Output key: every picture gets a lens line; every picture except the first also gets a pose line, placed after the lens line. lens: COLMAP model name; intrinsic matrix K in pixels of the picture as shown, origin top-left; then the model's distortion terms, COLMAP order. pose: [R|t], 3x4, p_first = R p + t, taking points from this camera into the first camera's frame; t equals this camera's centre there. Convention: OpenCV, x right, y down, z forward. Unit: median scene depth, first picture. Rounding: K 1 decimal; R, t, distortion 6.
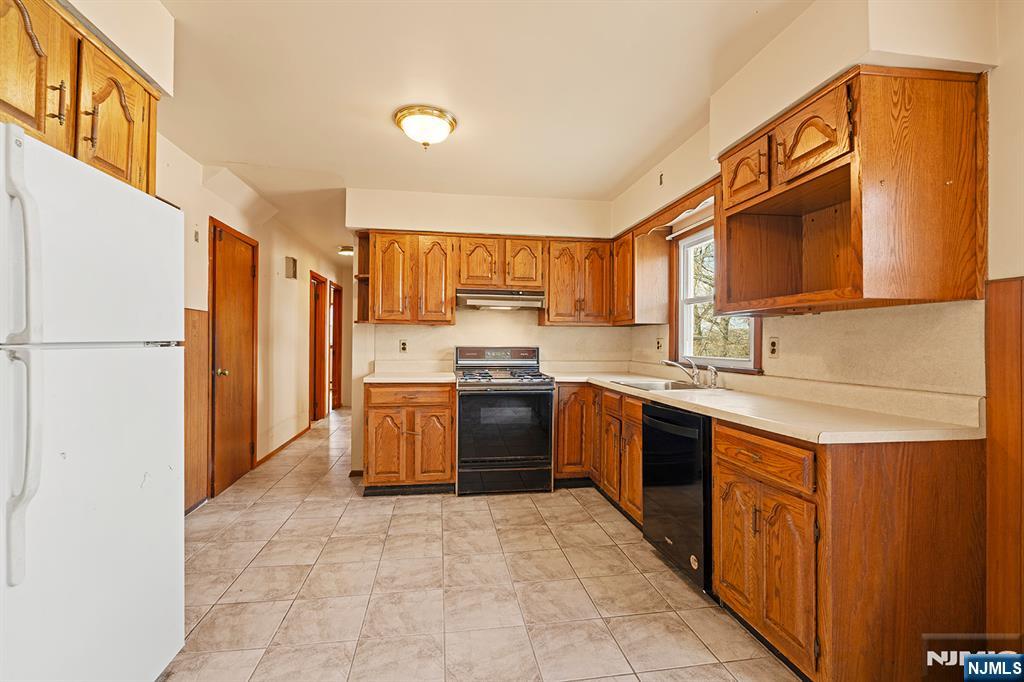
lens RADIAL K [[452.6, 0, 501.5], [0, 452.6, 336.4], [0, 0, 1]] dist [-0.001572, -0.000334]
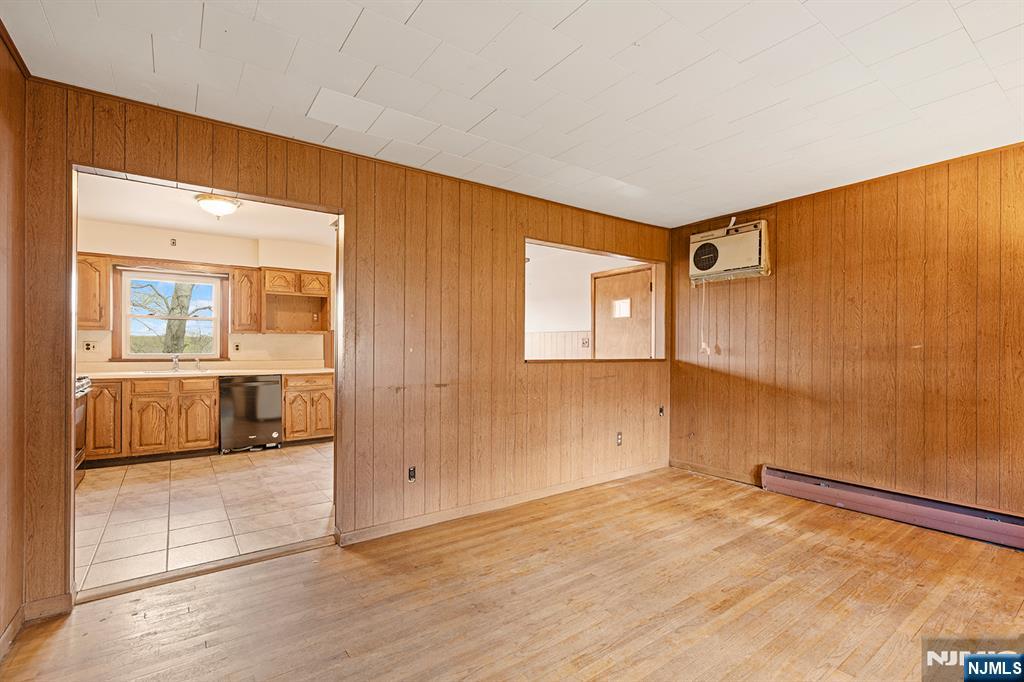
lens RADIAL K [[457.6, 0, 527.0], [0, 457.6, 349.9], [0, 0, 1]] dist [-0.001151, 0.000237]
pose [[-0.477359, -0.018191, 0.878520, -1.463181], [-0.021836, 0.999723, 0.008836, -0.010216], [-0.878437, -0.014966, -0.477624, 0.598668]]
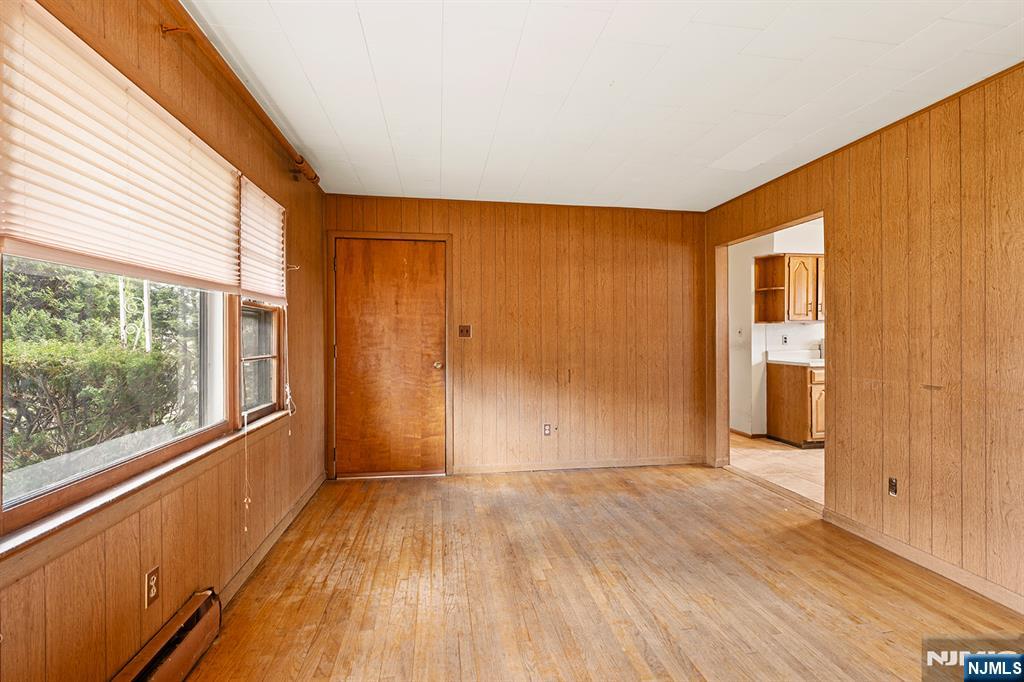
lens RADIAL K [[453.6, 0, 518.5], [0, 453.6, 337.6], [0, 0, 1]] dist [0.022596, 0.000003]
pose [[0.999011, -0.017489, 0.040885, -1.222835], [0.016783, 0.999705, 0.017541, -0.024774], [-0.041180, -0.016837, 0.999010, -0.357630]]
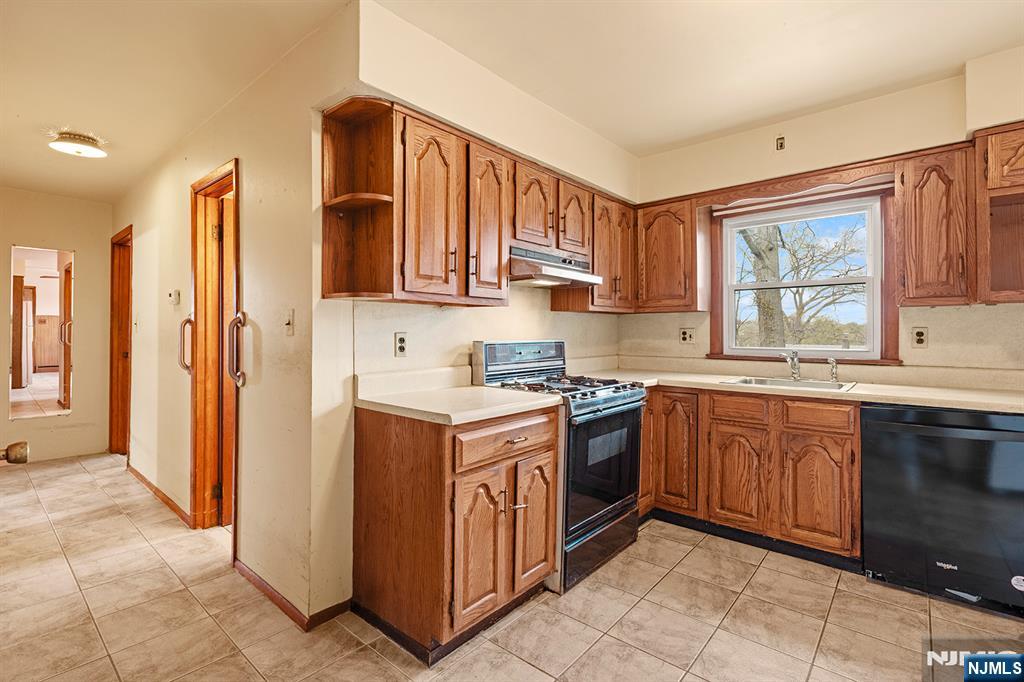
lens RADIAL K [[484.3, 0, 505.1], [0, 484.3, 329.5], [0, 0, 1]] dist [-0.002206, -0.000560]
pose [[0.761139, -0.004182, 0.648575, -0.570465], [-0.001135, 0.999969, 0.007780, -0.000141], [-0.648588, -0.006658, 0.761111, 0.568079]]
